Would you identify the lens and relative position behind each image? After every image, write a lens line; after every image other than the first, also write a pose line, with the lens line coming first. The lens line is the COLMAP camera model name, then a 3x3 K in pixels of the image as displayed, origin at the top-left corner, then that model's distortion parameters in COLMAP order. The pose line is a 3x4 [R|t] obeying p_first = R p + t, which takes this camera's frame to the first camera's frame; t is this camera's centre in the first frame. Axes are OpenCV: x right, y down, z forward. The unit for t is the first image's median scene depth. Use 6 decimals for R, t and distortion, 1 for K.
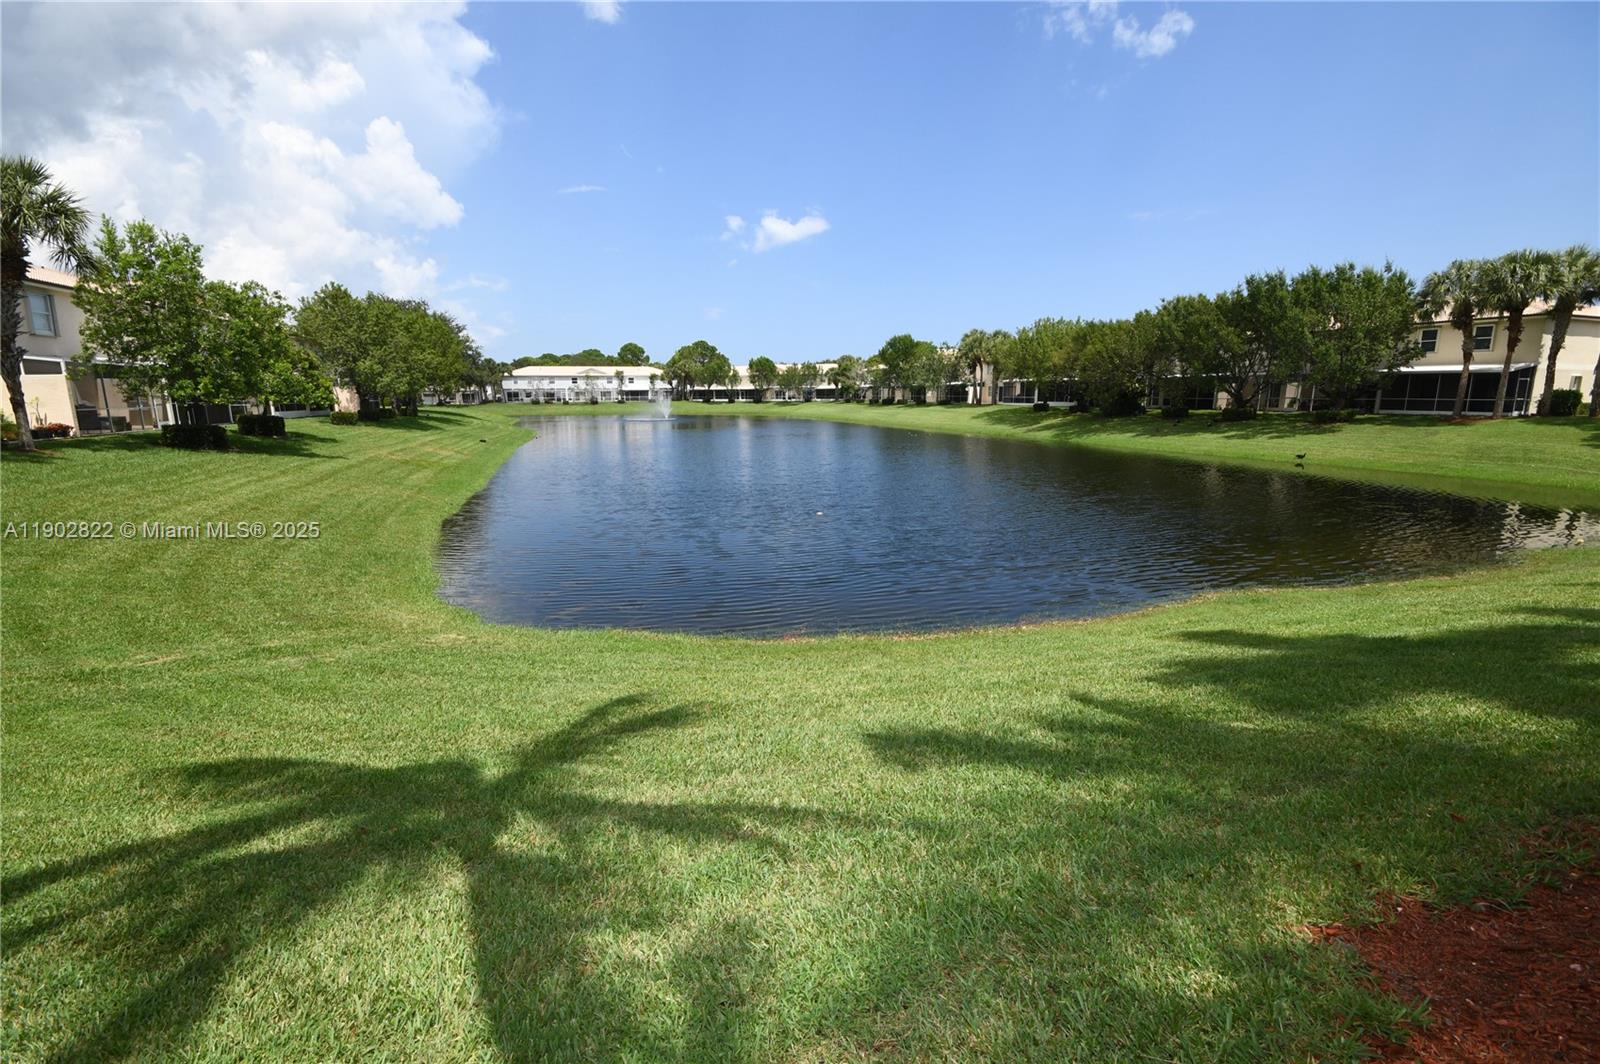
lens RADIAL K [[706.3, 0, 800.0], [0, 706.3, 532.0], [0, 0, 1]] dist [0.011767, -0.013763]
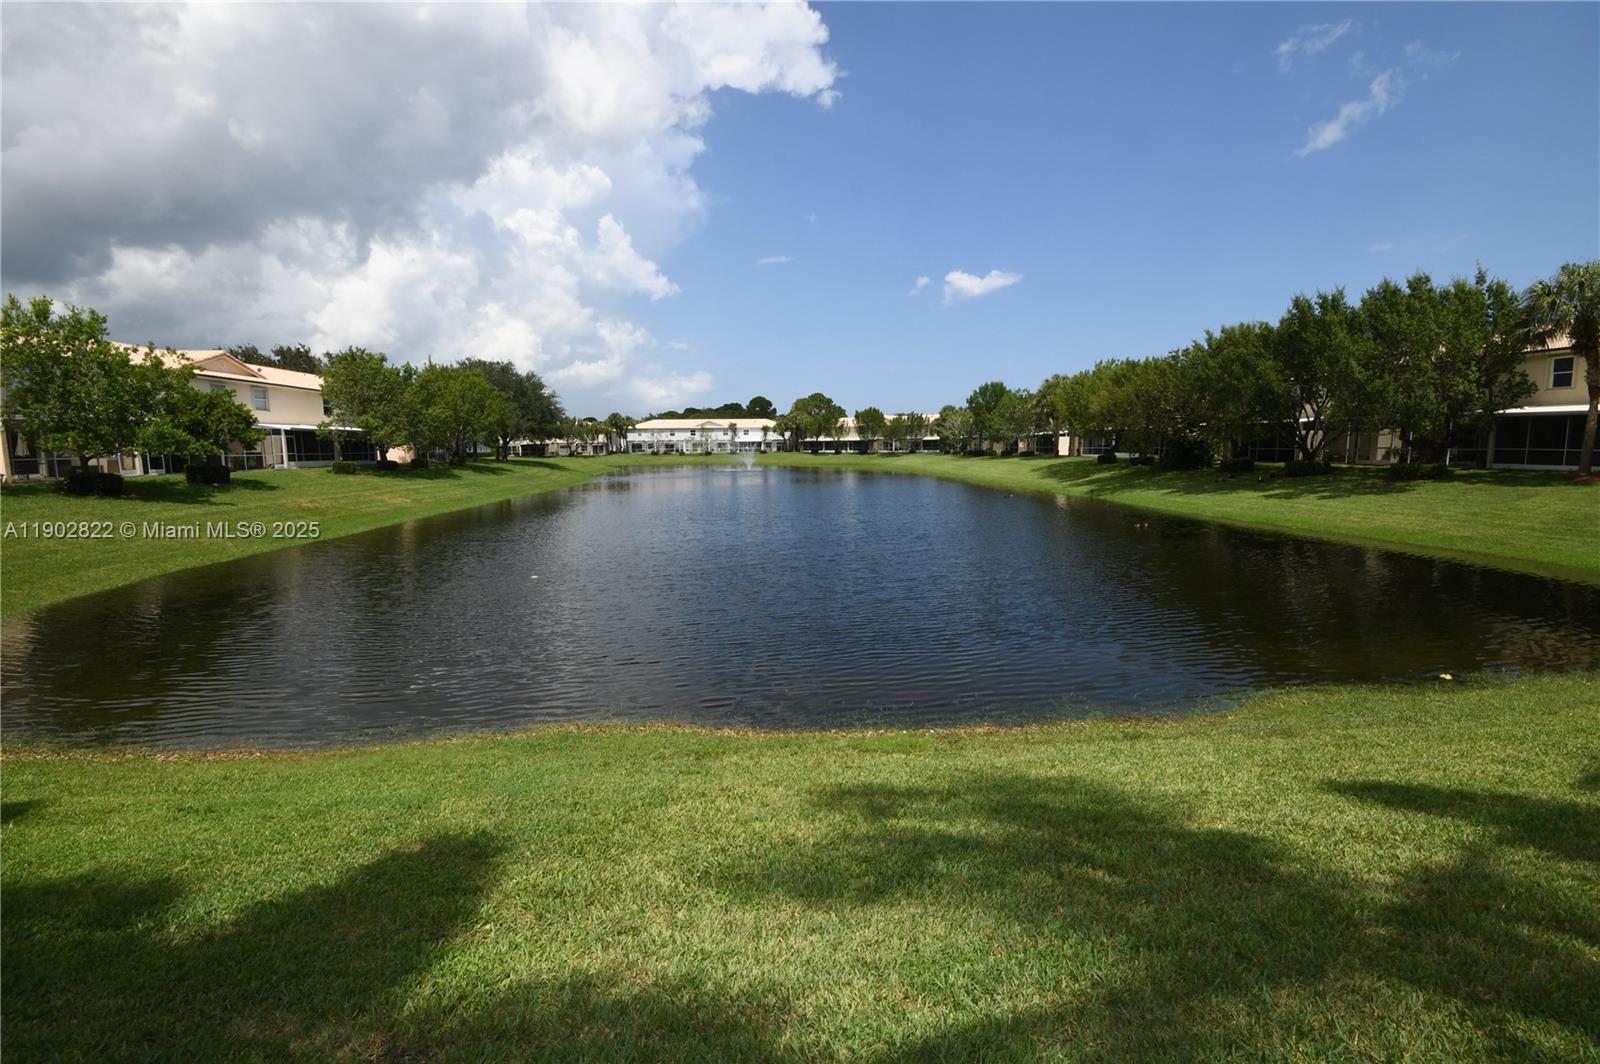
lens RADIAL K [[706.3, 0, 800.0], [0, 706.3, 532.0], [0, 0, 1]] dist [0.011767, -0.013763]
pose [[0.968280, 0.030296, -0.248023, 0.102843], [-0.048088, 0.996661, -0.065993, -0.005579], [0.245196, 0.075827, 0.966504, 0.035884]]
